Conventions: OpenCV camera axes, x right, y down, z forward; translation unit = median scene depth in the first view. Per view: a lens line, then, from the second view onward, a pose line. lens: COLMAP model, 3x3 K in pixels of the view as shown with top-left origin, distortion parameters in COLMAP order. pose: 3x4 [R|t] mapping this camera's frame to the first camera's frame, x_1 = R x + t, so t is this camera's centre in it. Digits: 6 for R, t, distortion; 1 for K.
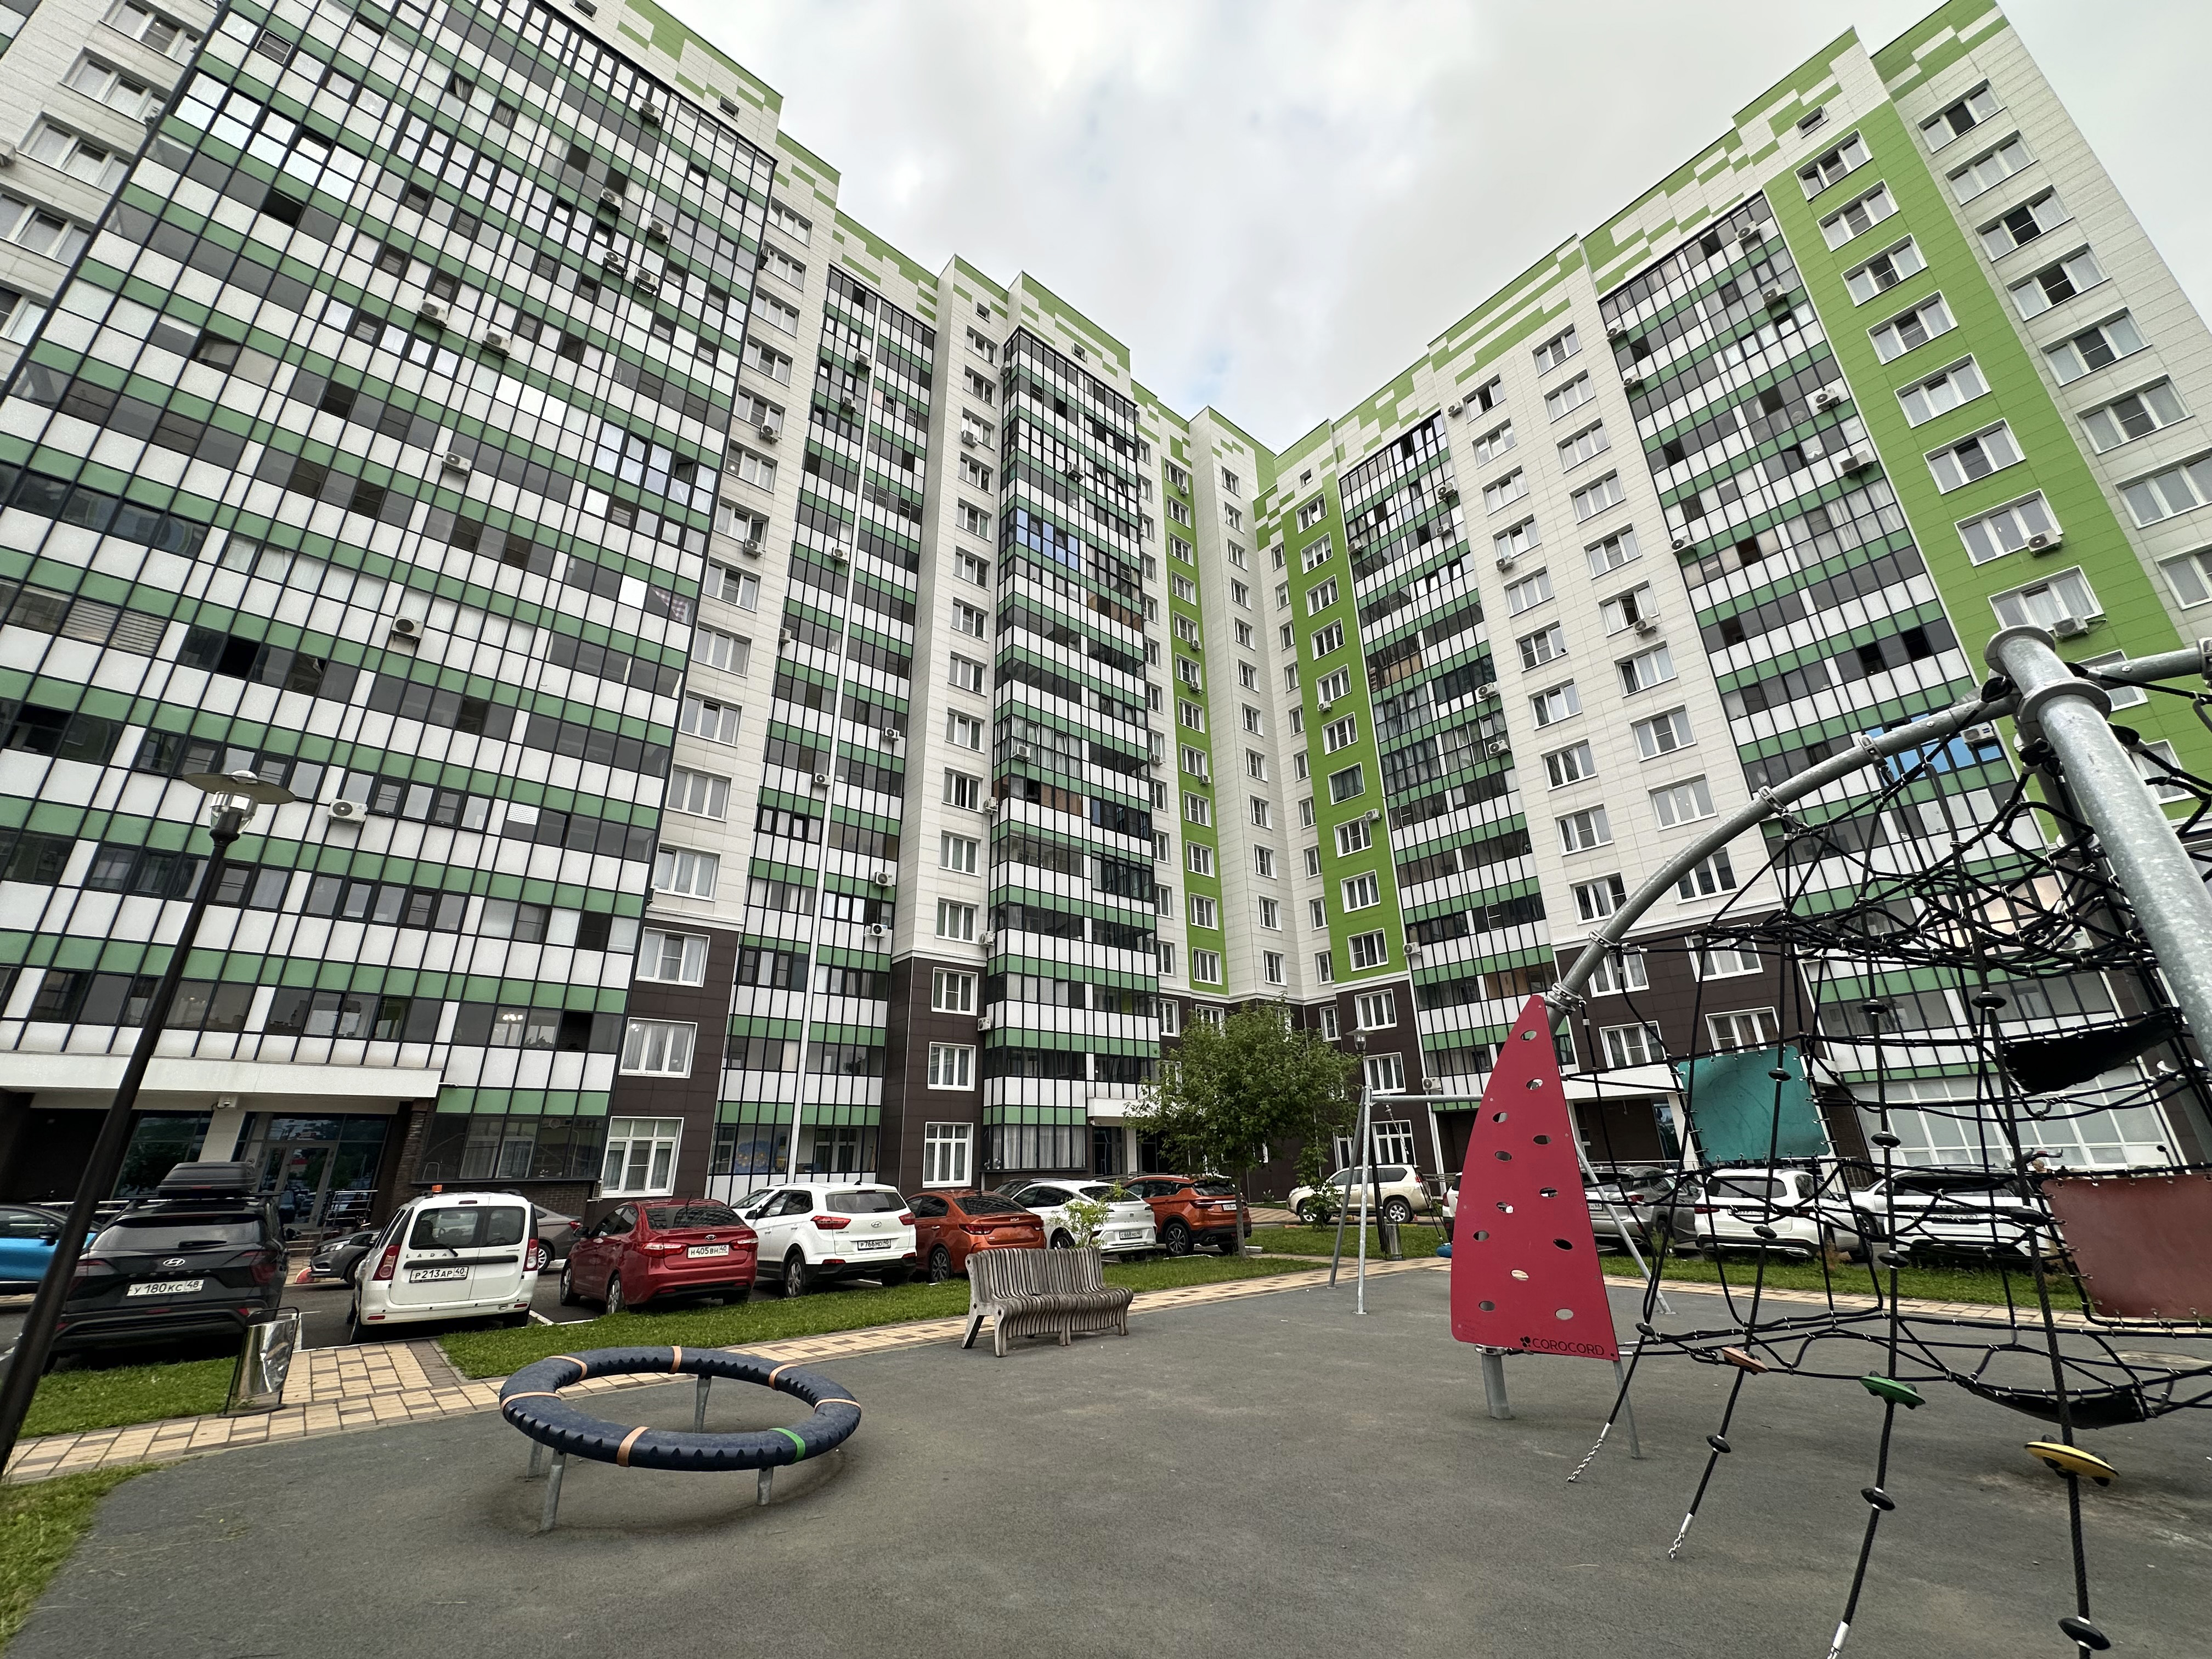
lens RADIAL K [[879.3, 0, 1106.2], [0, 879.3, 825.1], [0, 0, 1]] dist [-0.002652, 0.000412]
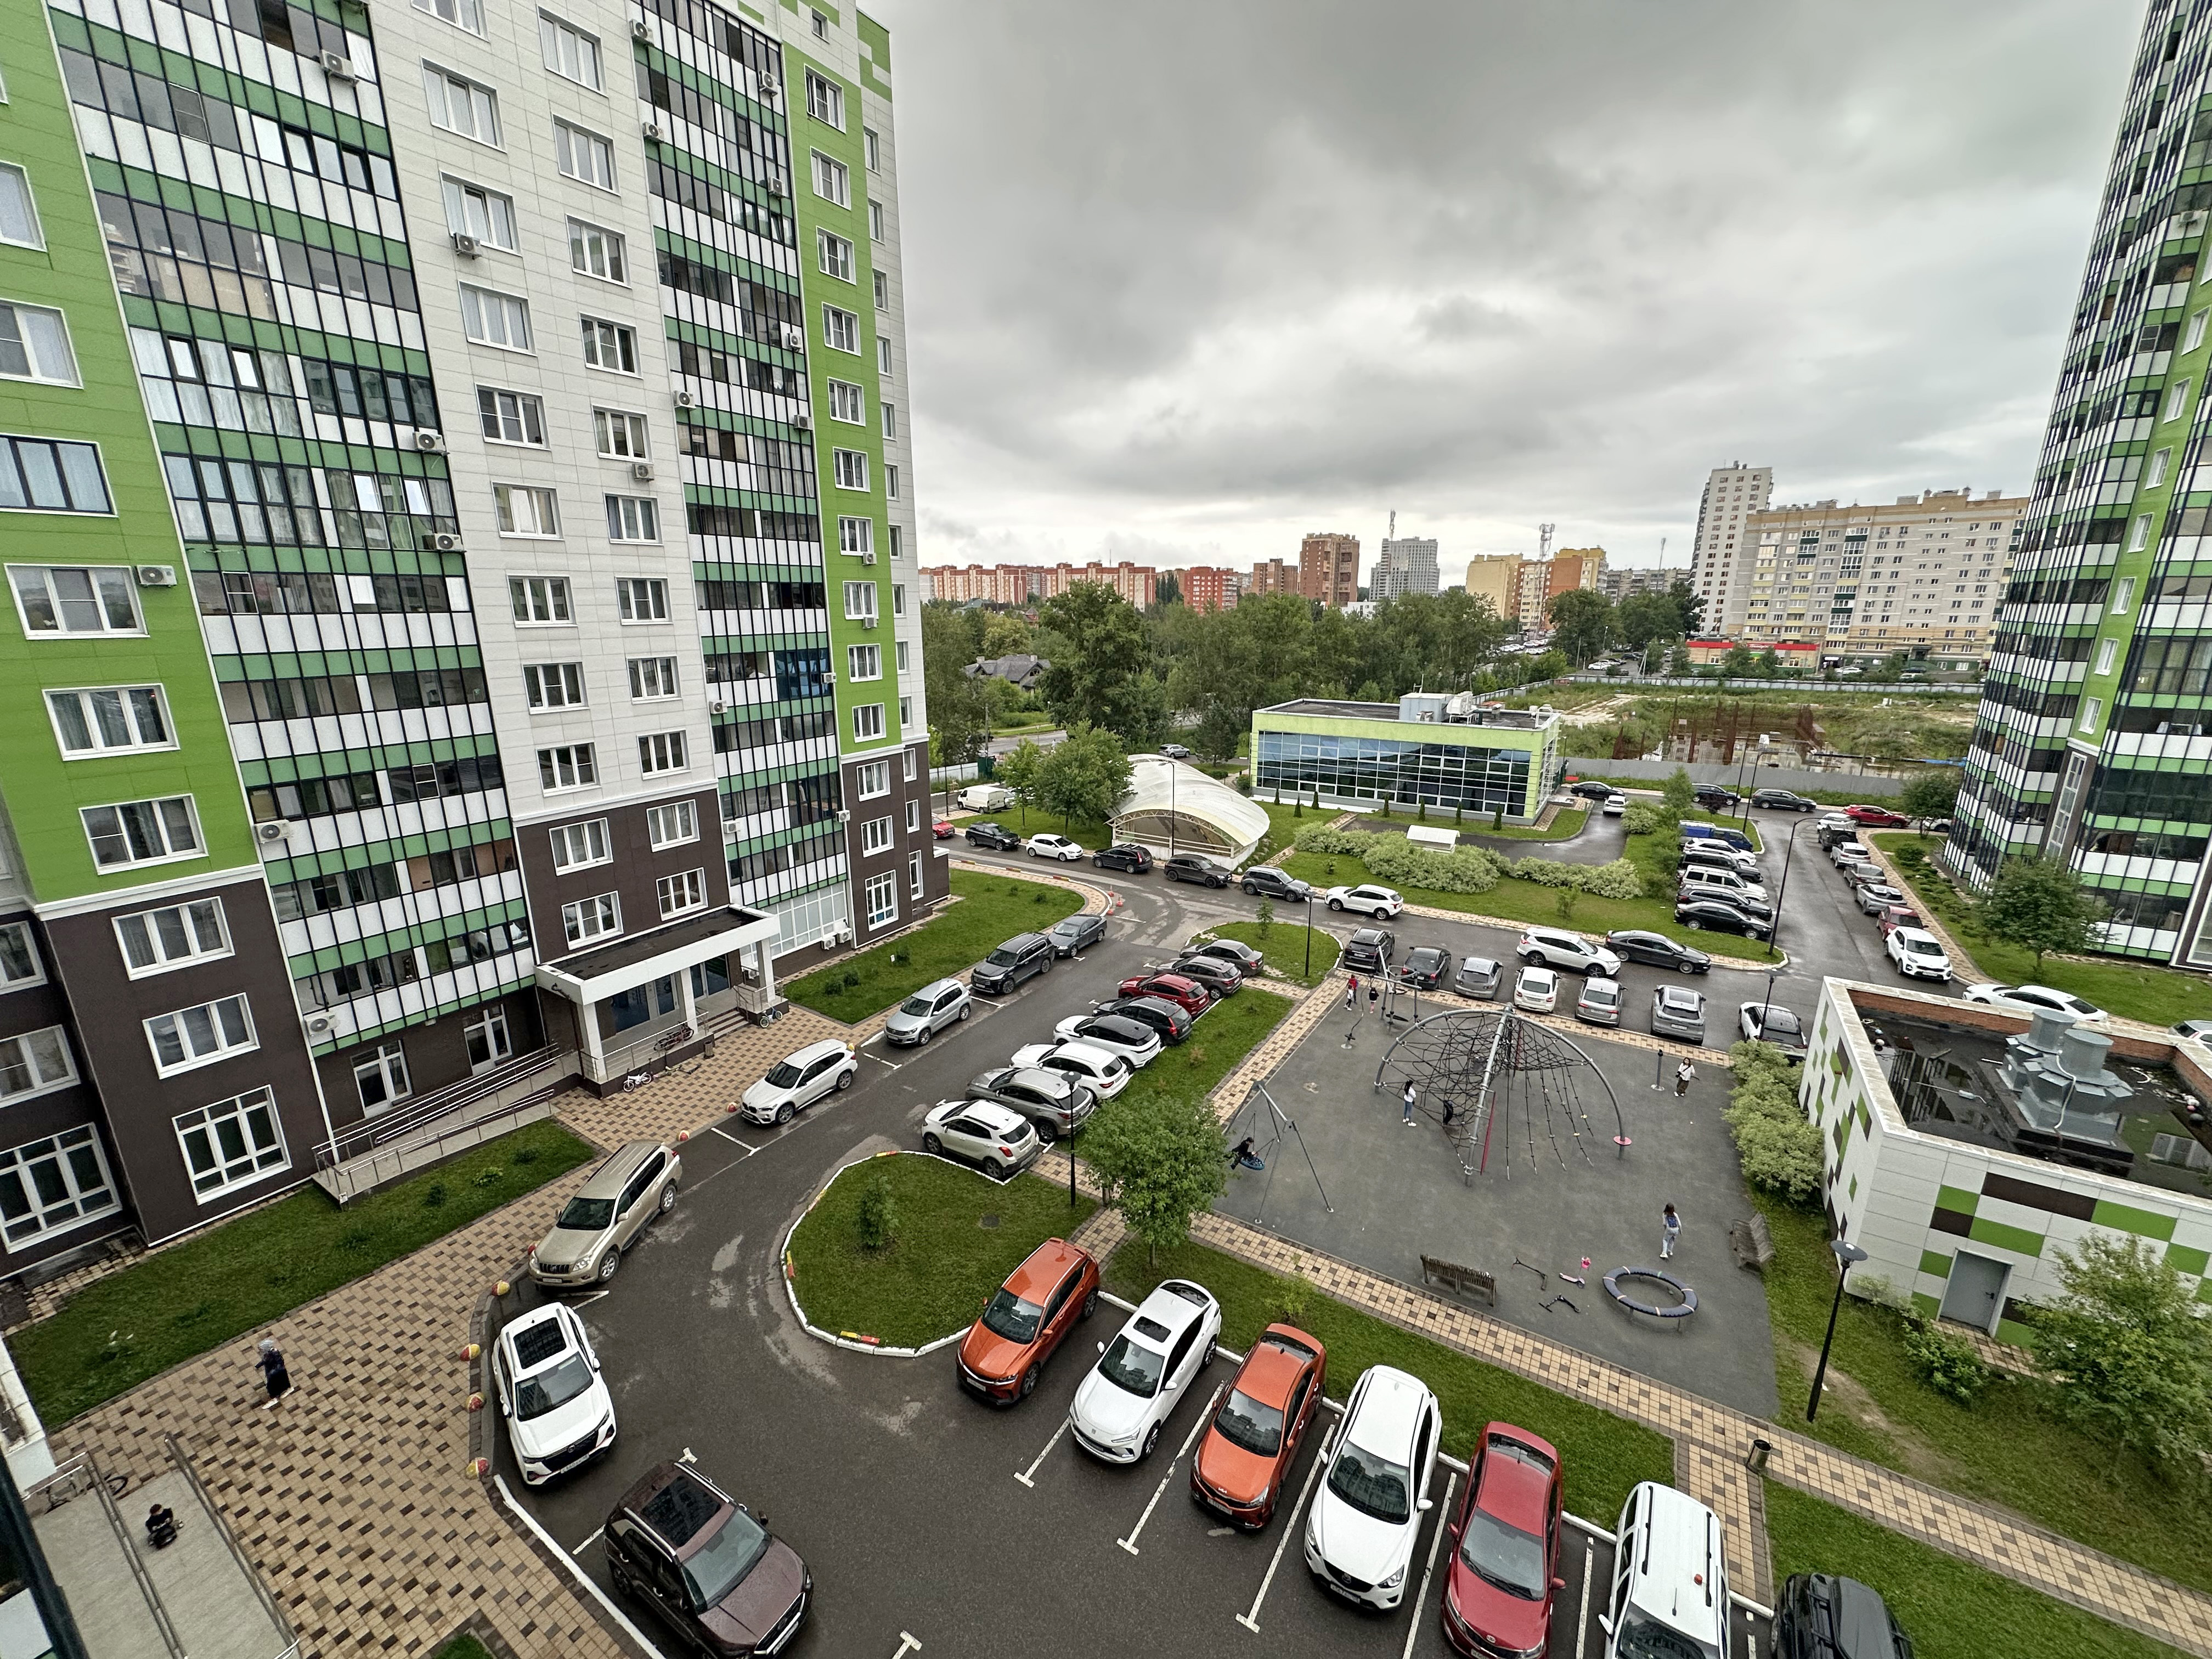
lens RADIAL K [[879.3, 0, 1099.6], [0, 879.3, 828.2], [0, 0, 1]] dist [-0.002652, 0.000412]
pose [[-0.298177, -0.215574, 0.929849, -0.434130], [-0.333878, 0.936179, 0.109976, -0.132713], [-0.894213, -0.277664, -0.351122, 0.760856]]
